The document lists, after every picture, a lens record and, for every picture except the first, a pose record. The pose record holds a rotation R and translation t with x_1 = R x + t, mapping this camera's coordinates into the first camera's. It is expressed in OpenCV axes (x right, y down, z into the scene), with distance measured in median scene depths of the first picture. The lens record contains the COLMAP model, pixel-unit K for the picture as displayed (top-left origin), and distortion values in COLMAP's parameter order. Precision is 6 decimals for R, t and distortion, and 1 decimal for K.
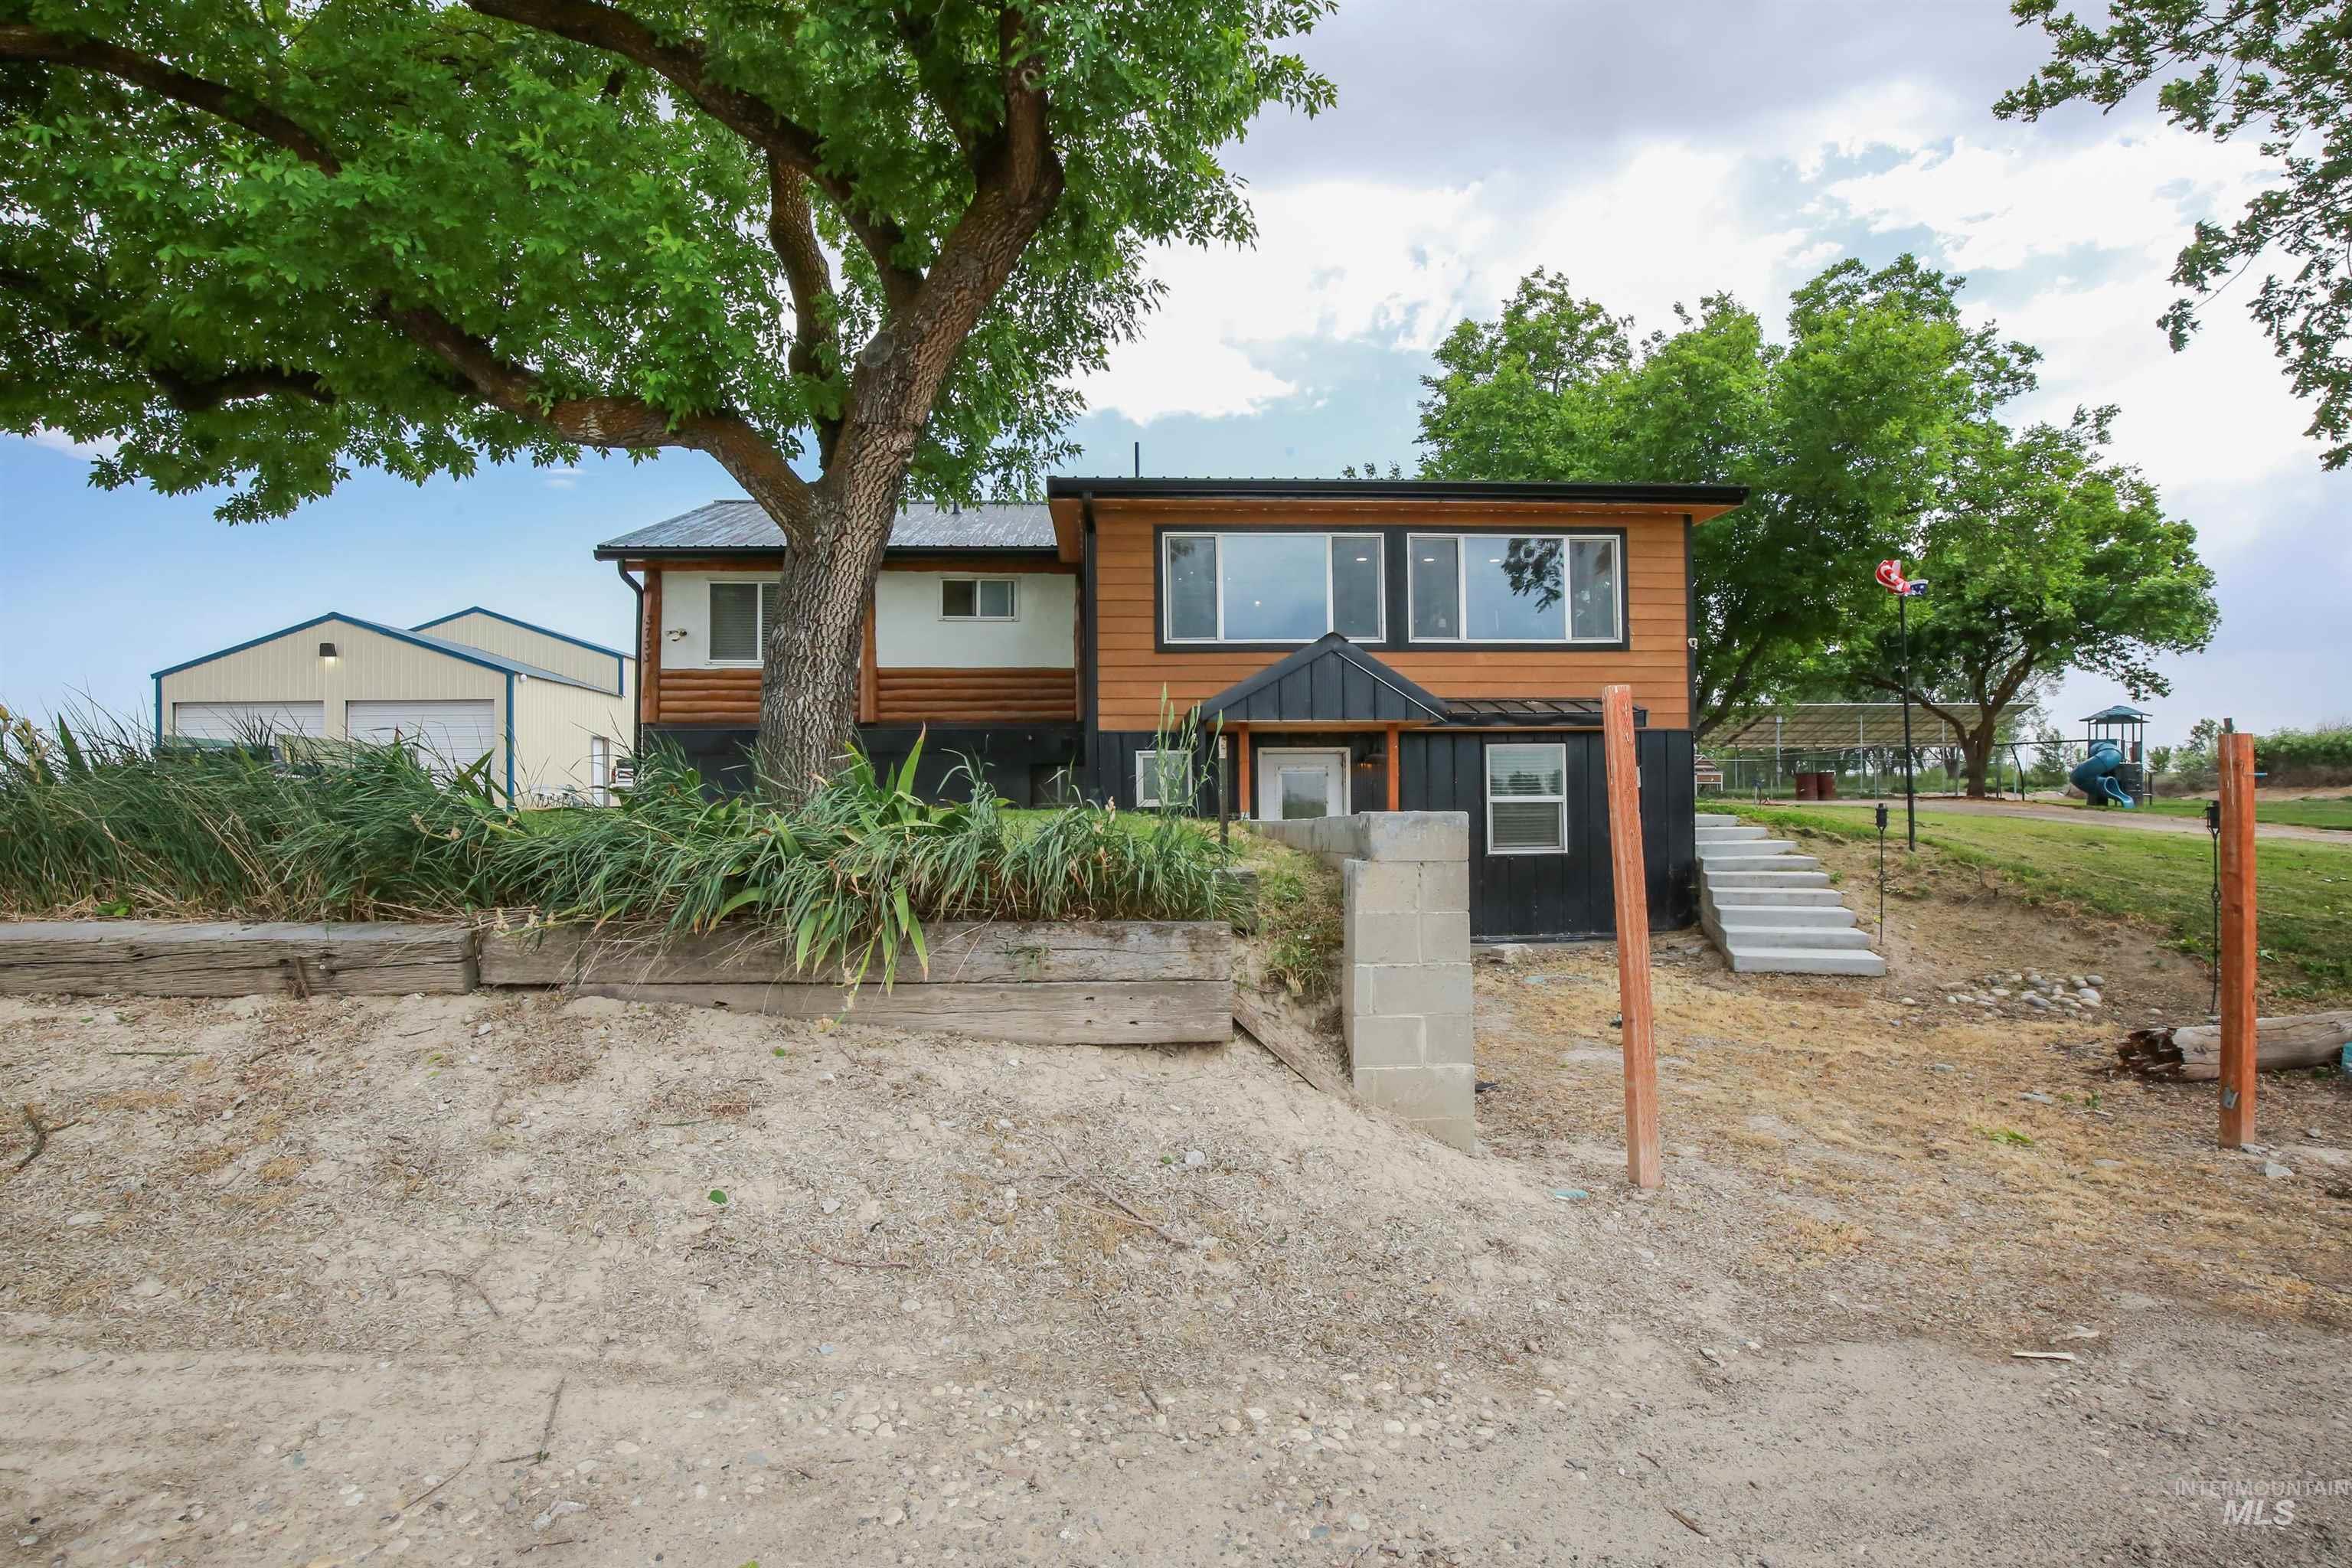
lens RADIAL K [[1070.6, 0, 1198.6], [0, 1070.6, 790.0], [0, 0, 1]] dist [-0.034653, 0.010045]
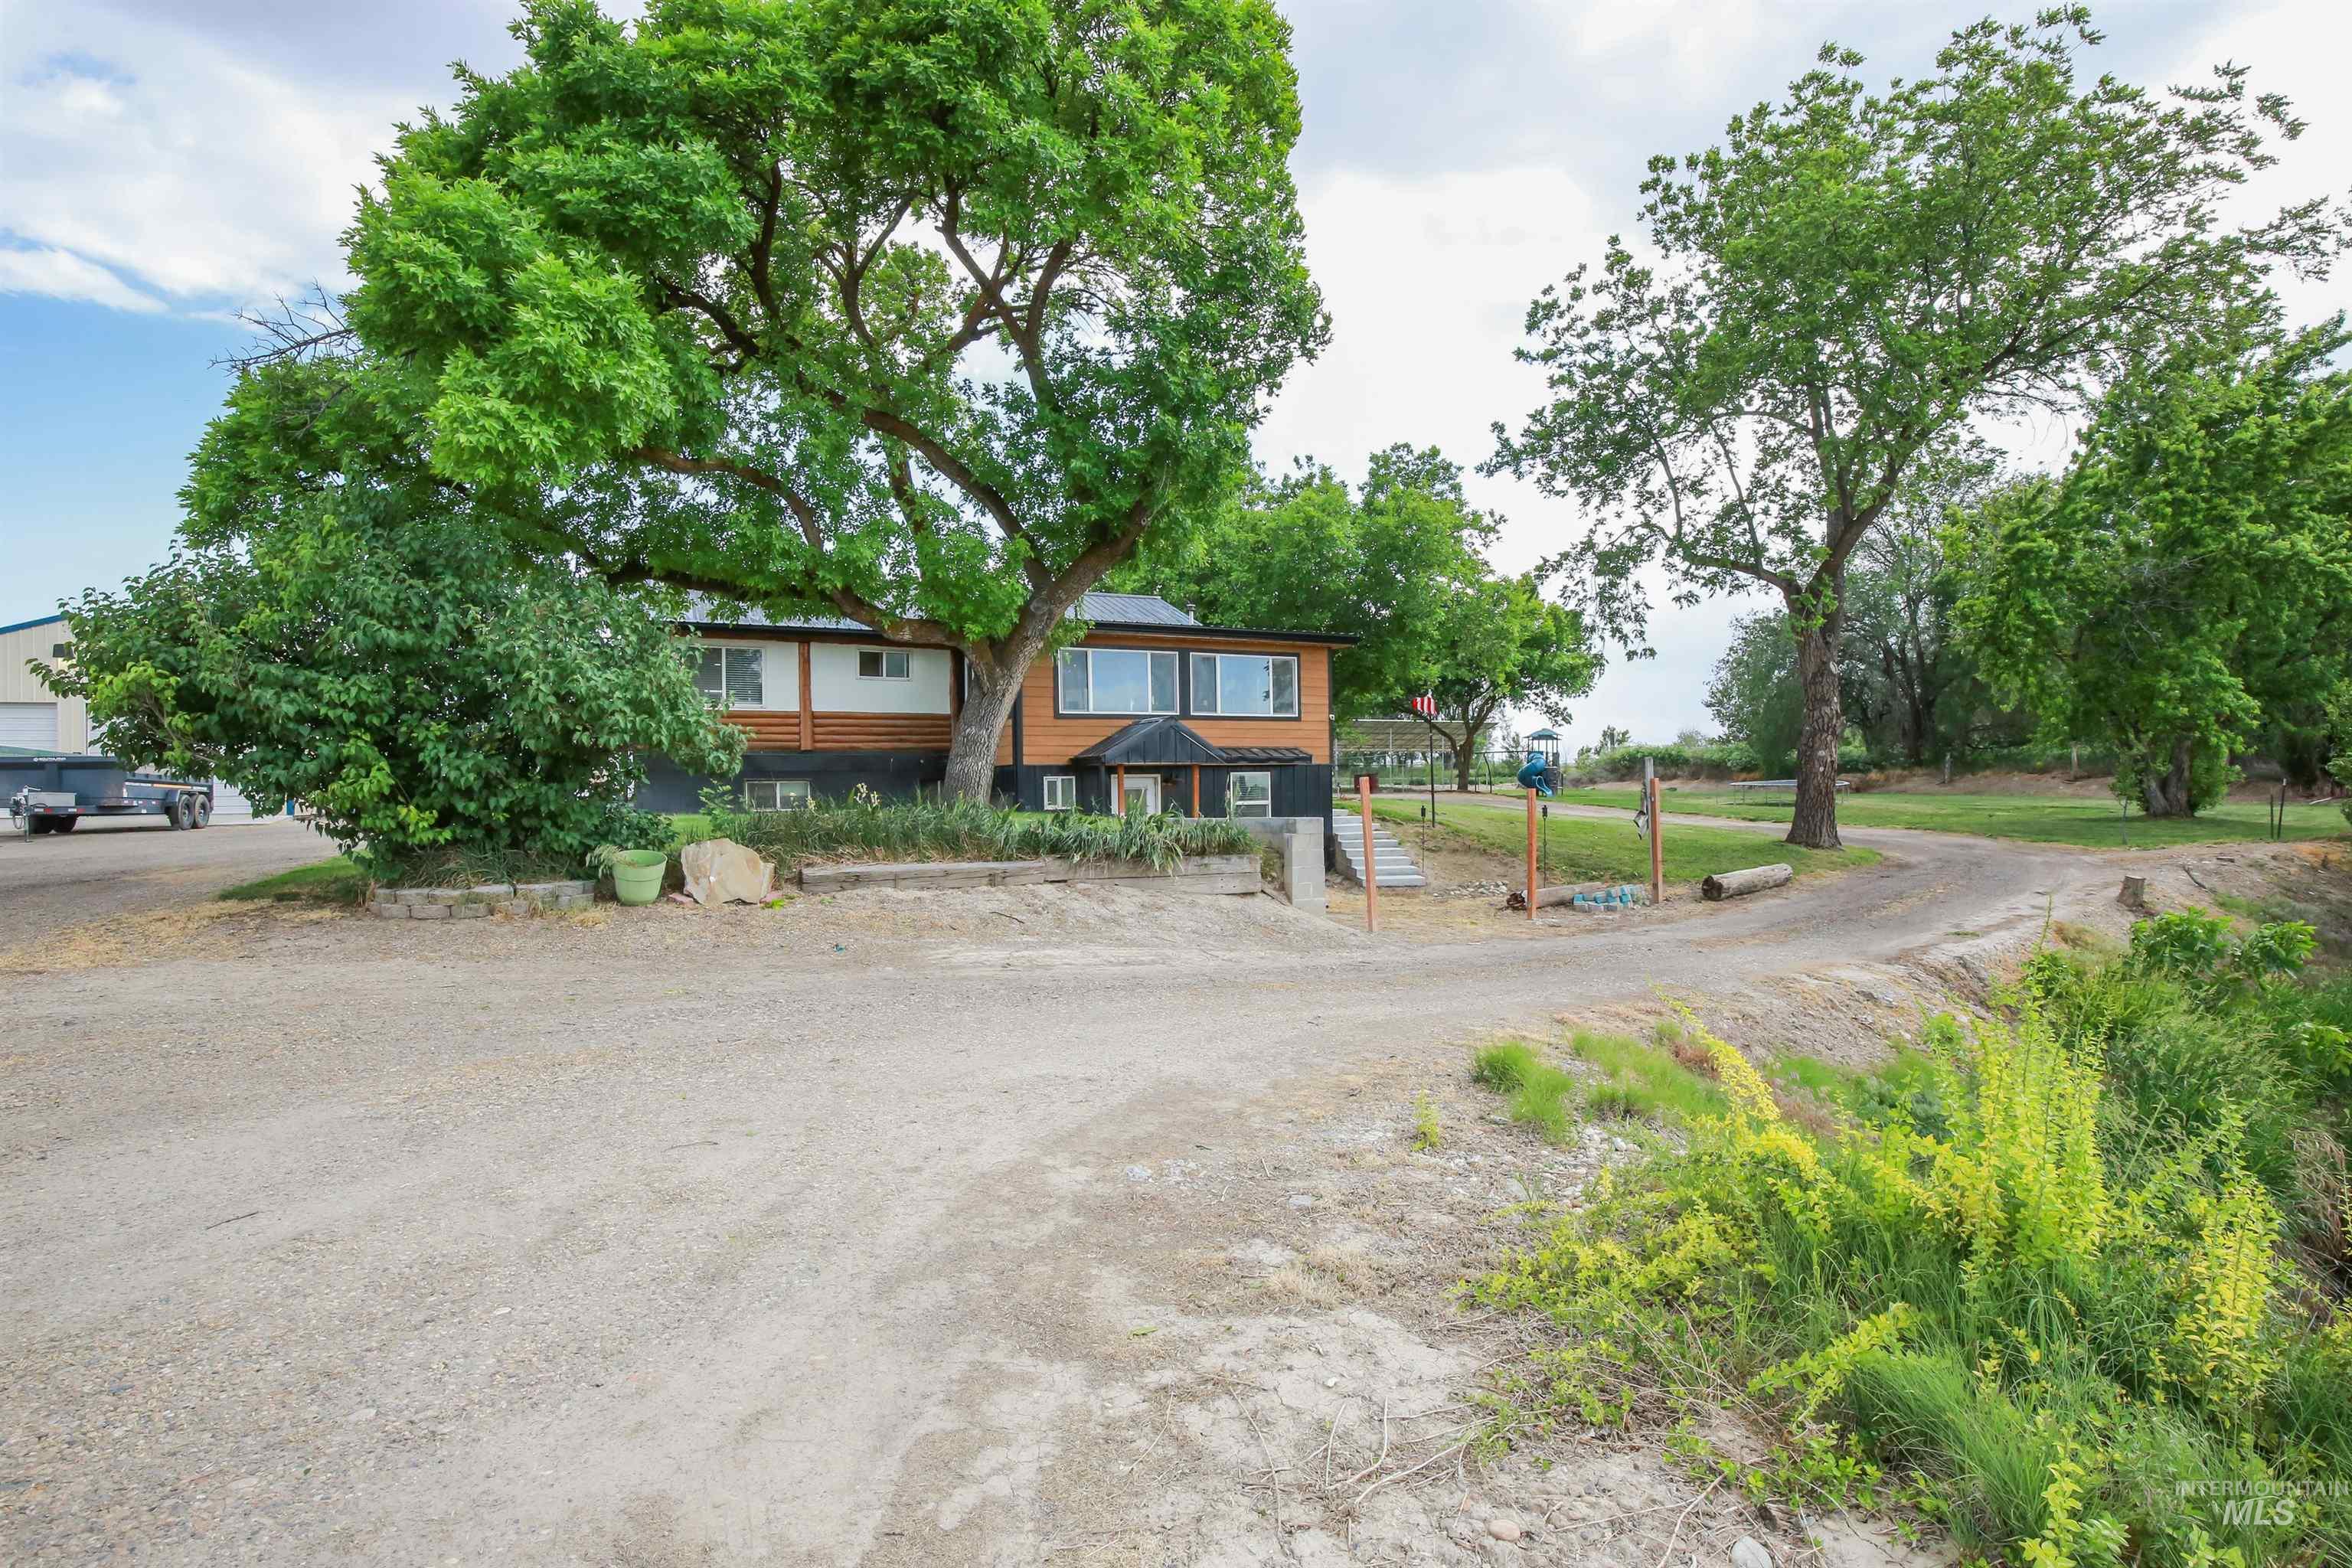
lens RADIAL K [[1080.8, 0, 1174.1], [0, 1080.8, 820.3], [0, 0, 1]] dist [0.020989, 0.000072]
pose [[0.930662, -0.015048, 0.365571, -0.404298], [-0.000694, 0.999079, 0.042892, -0.033270], [-0.365880, -0.040172, 0.929795, -0.551277]]
